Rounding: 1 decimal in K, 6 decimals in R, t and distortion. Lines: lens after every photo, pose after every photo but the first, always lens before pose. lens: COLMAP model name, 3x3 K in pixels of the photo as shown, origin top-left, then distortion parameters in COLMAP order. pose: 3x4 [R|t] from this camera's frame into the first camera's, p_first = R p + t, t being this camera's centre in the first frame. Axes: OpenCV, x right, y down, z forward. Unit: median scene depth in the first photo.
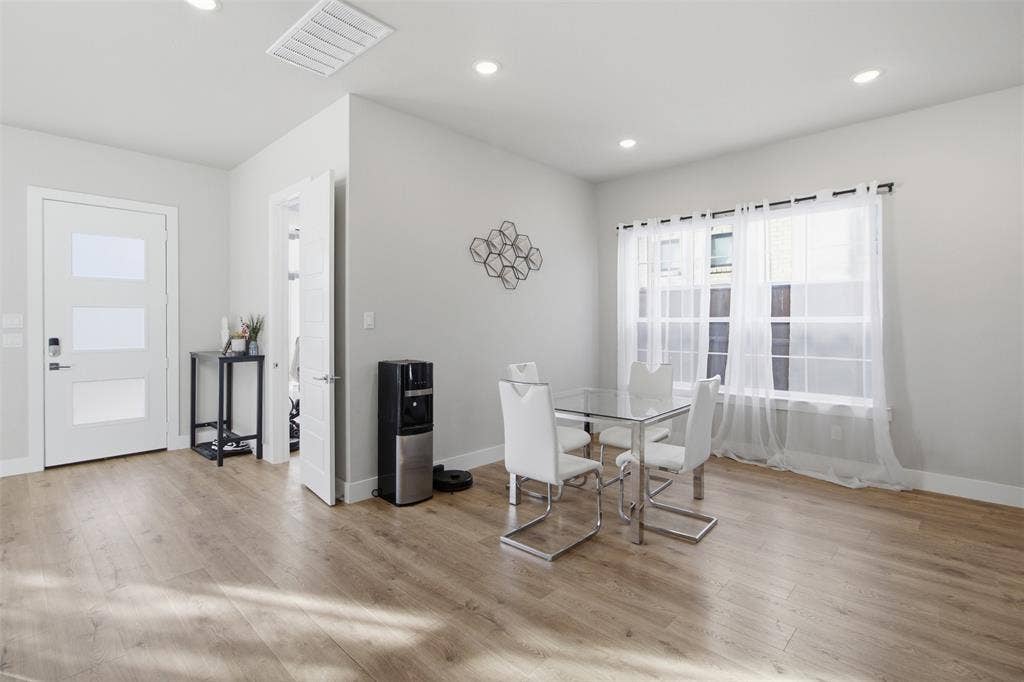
lens RADIAL K [[479.4, 0, 513.0], [0, 479.4, 317.7], [0, 0, 1]] dist [-0.001014, -0.000137]
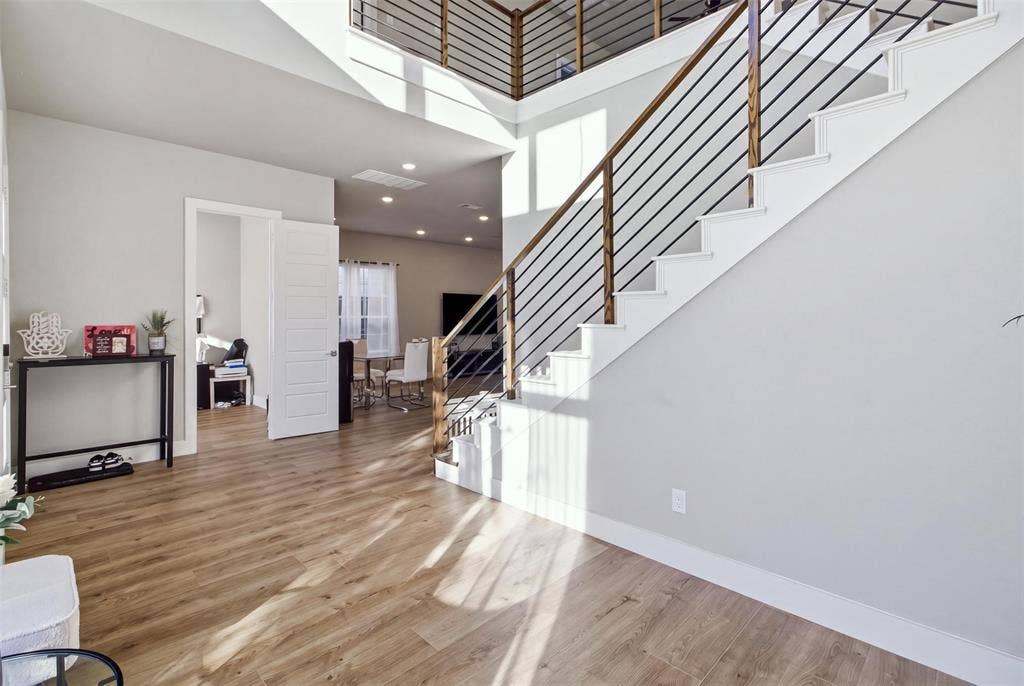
lens RADIAL K [[479.4, 0, 513.0], [0, 479.4, 319.7], [0, 0, 1]] dist [-0.001014, -0.000137]
pose [[0.035152, -0.004002, 0.999374, -1.600500], [-0.005133, 0.999978, 0.004185, 0.002573], [-0.999369, -0.005277, 0.035131, 0.277661]]
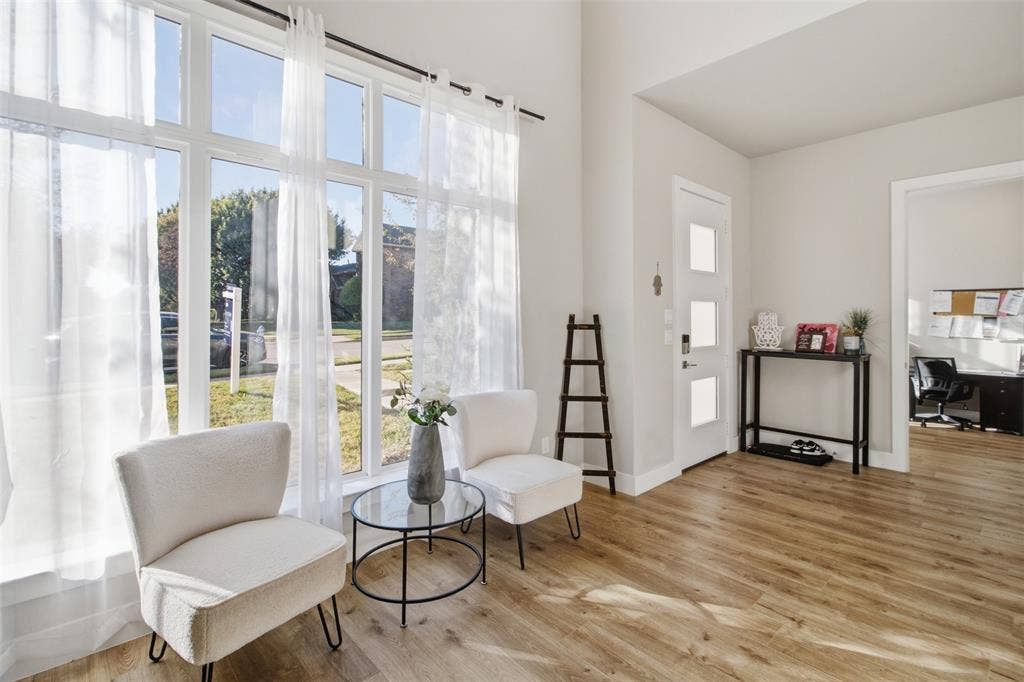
lens RADIAL K [[479.4, 0, 513.0], [0, 479.4, 317.7], [0, 0, 1]] dist [-0.001014, -0.000137]
pose [[0.996572, -0.000650, -0.082729, -1.226774], [0.001384, 0.999960, 0.008816, -0.000535], [0.082720, -0.008900, 0.996533, 0.026552]]
